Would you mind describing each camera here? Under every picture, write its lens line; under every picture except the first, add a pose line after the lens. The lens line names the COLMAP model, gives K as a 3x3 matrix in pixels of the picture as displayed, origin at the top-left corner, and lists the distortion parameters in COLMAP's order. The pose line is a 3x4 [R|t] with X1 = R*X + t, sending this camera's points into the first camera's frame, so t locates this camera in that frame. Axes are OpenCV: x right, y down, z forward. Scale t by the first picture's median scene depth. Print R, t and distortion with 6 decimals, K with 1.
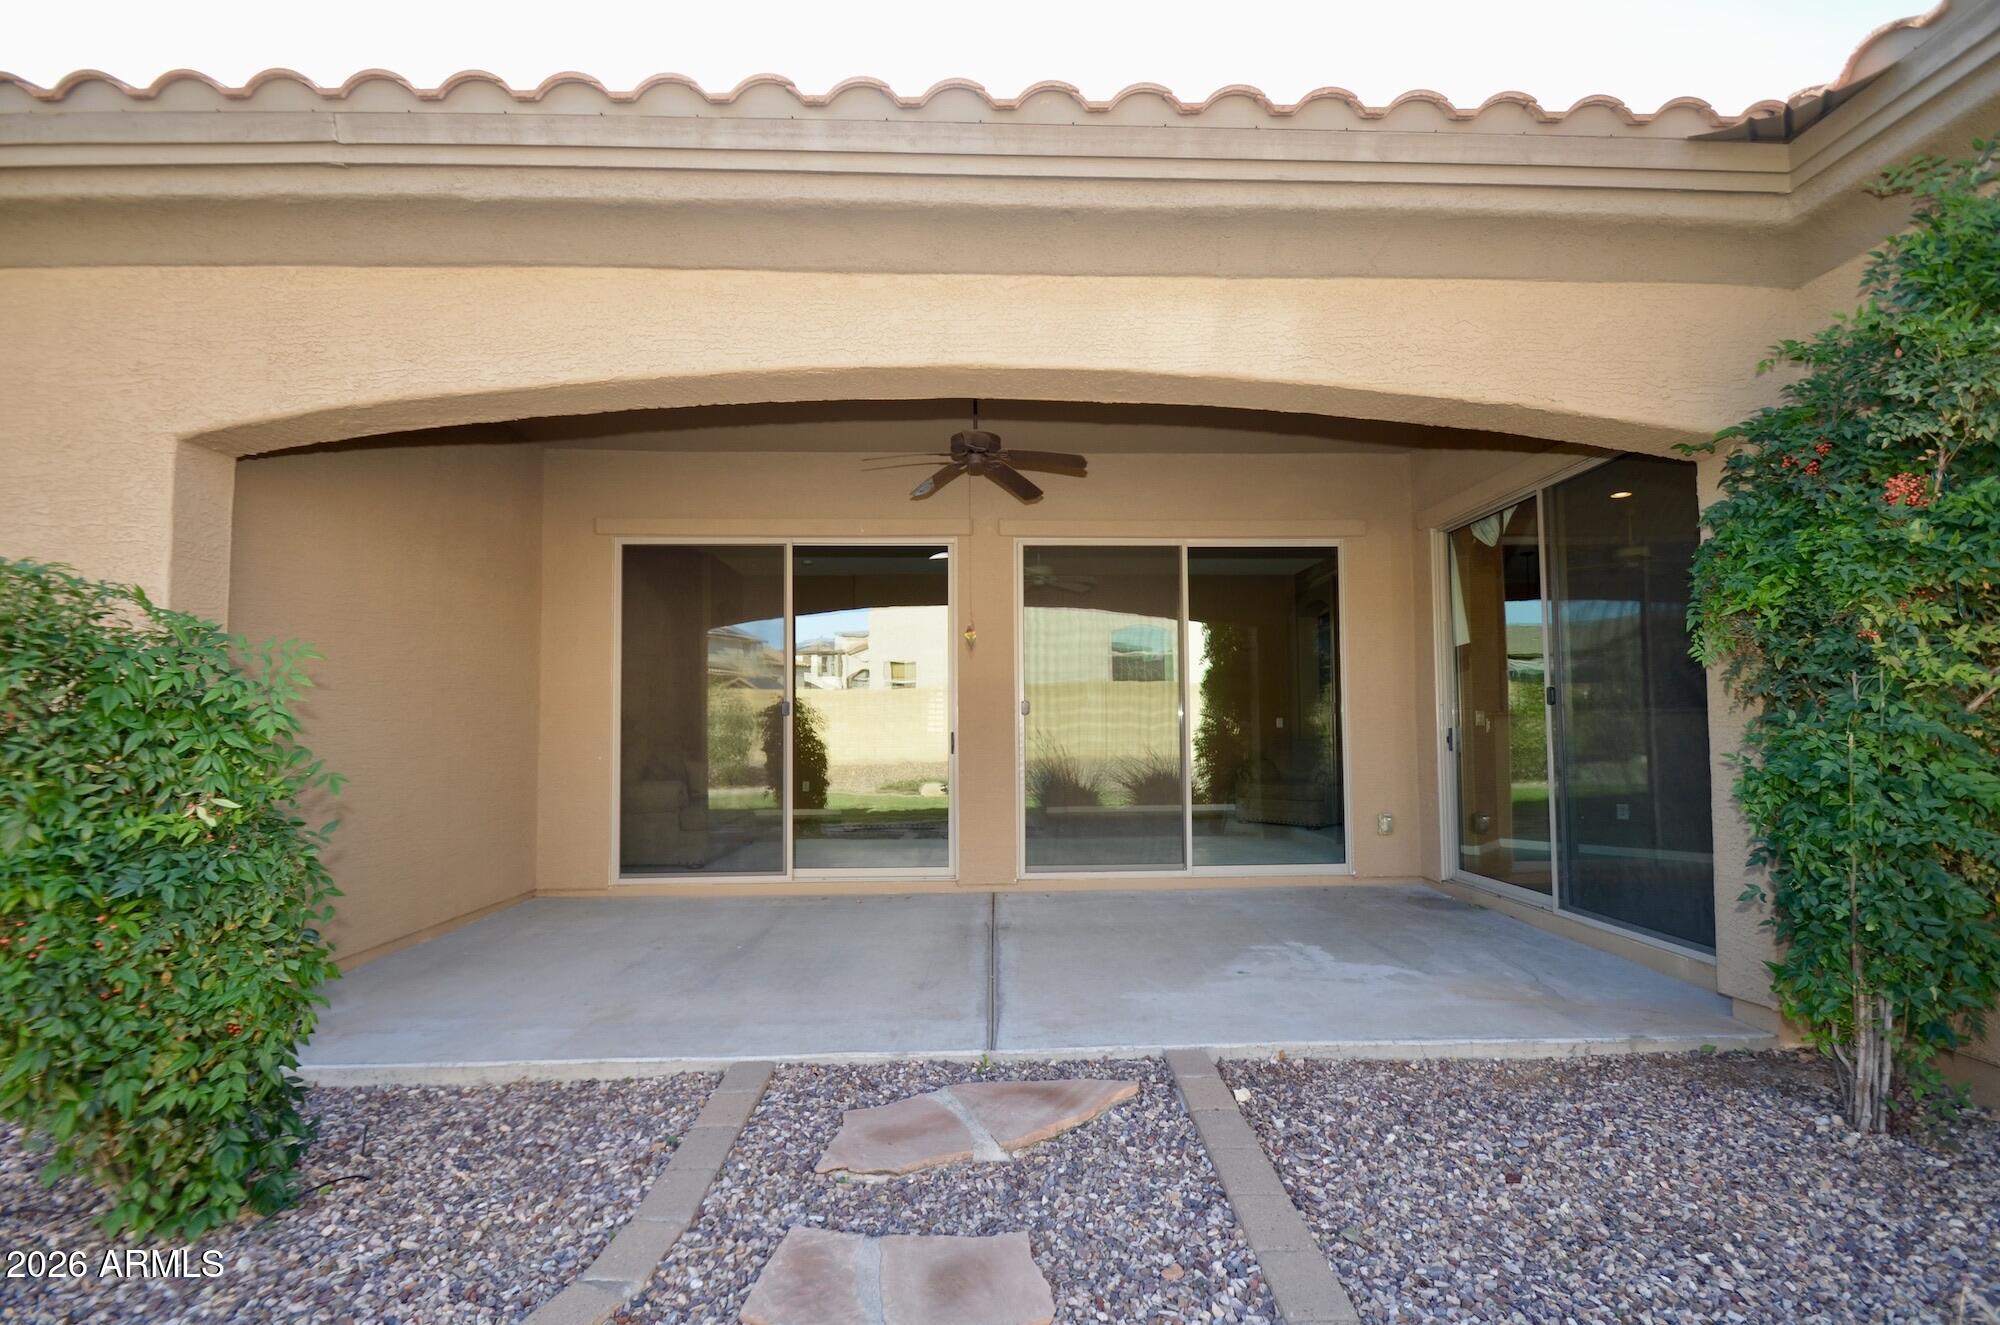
lens RADIAL K [[876.6, 0, 1000.2], [0, 876.6, 671.8], [0, 0, 1]] dist [-0.000656, -0.003345]
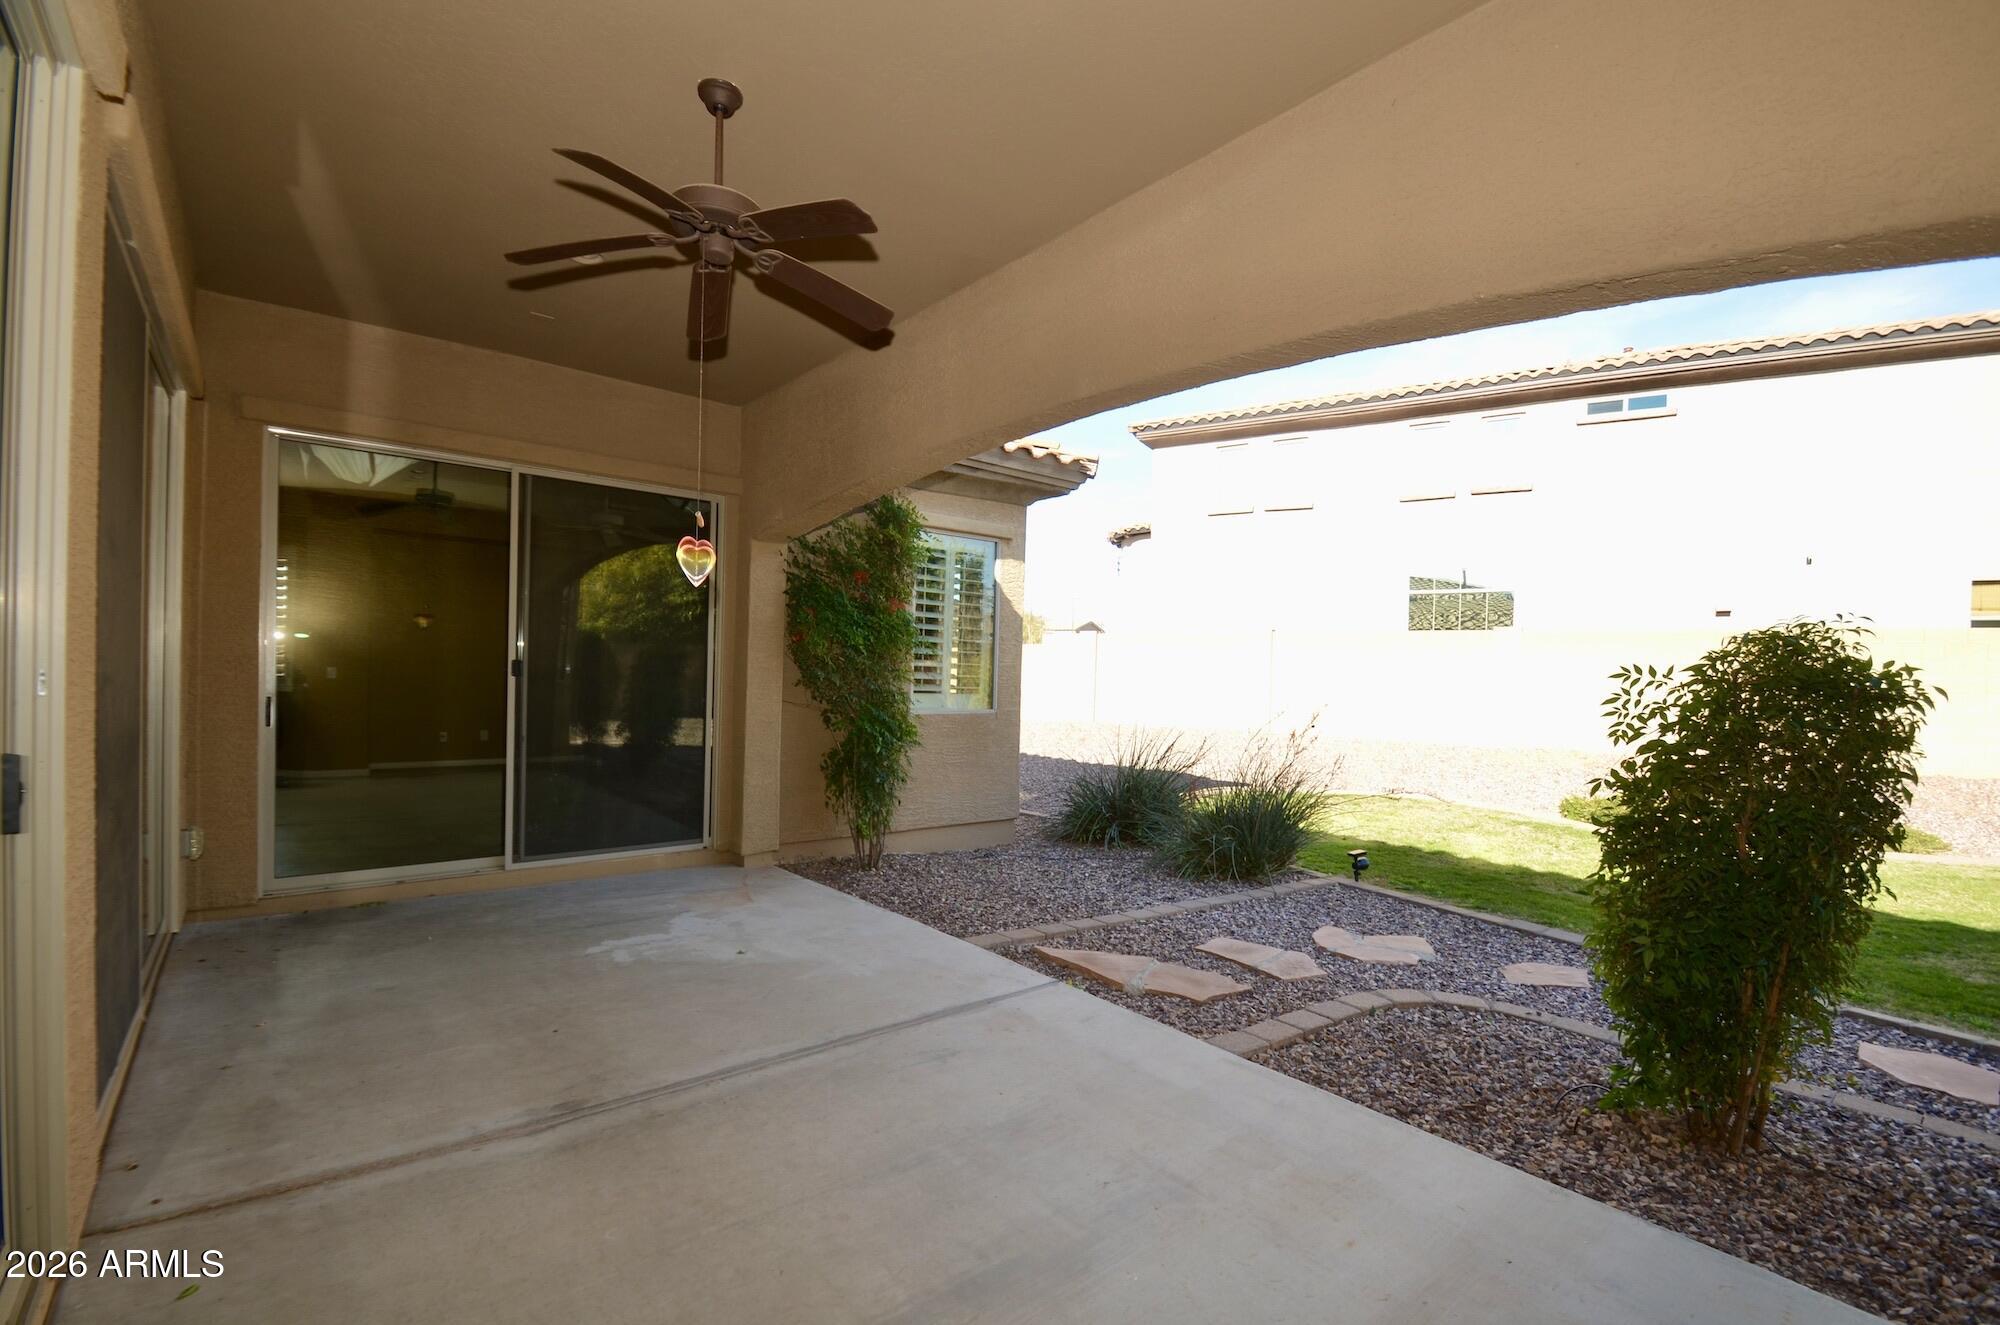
lens RADIAL K [[876.6, 0, 999.3], [0, 876.6, 672.2], [0, 0, 1]] dist [-0.000656, -0.003345]
pose [[-0.615304, -0.005638, 0.788269, -0.698472], [-0.066486, 0.996782, -0.044769, 0.043243], [-0.785481, -0.079955, -0.613700, 1.392666]]
